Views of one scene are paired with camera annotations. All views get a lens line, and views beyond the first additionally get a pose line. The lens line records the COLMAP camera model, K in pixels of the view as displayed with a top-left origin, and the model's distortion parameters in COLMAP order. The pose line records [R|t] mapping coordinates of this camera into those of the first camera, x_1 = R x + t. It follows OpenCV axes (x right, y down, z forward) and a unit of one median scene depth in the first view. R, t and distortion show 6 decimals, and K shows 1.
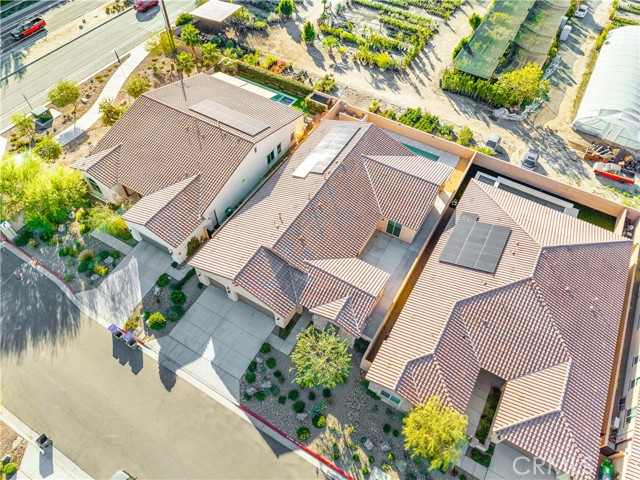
lens RADIAL K [[428.0, 0, 320.0], [0, 428.0, 240.0], [0, 0, 1]] dist [0.033593, -0.035693]
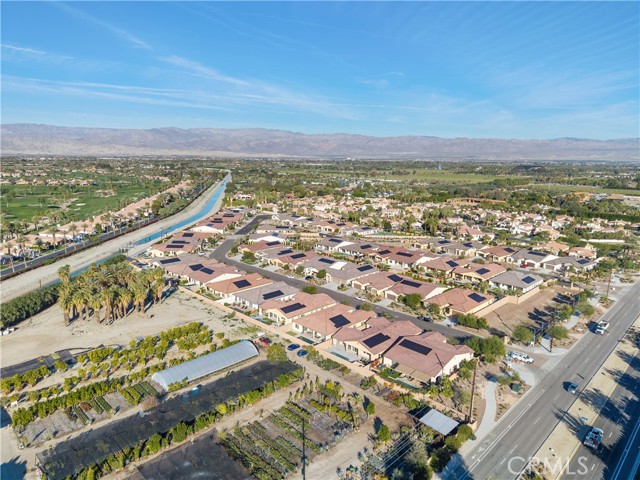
lens RADIAL K [[428.0, 0, 320.0], [0, 428.0, 240.0], [0, 0, 1]] dist [0.033593, -0.035693]
pose [[-0.967197, -0.082933, 0.240109, -0.252053], [0.180785, 0.439297, 0.879963, -3.191253], [-0.178458, 0.894506, -0.409893, 1.758828]]
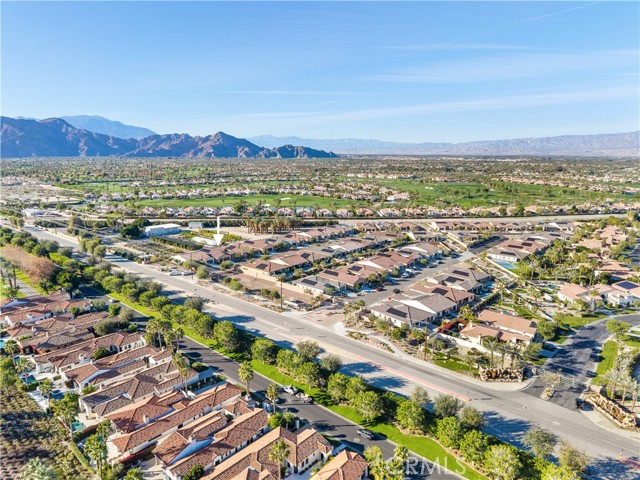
lens RADIAL K [[428.0, 0, 320.0], [0, 428.0, 240.0], [0, 0, 1]] dist [0.033593, -0.035693]
pose [[0.185955, -0.216859, 0.958328, -6.028288], [0.784697, 0.619764, -0.012018, 1.148127], [-0.591331, 0.754232, 0.285417, -1.992971]]
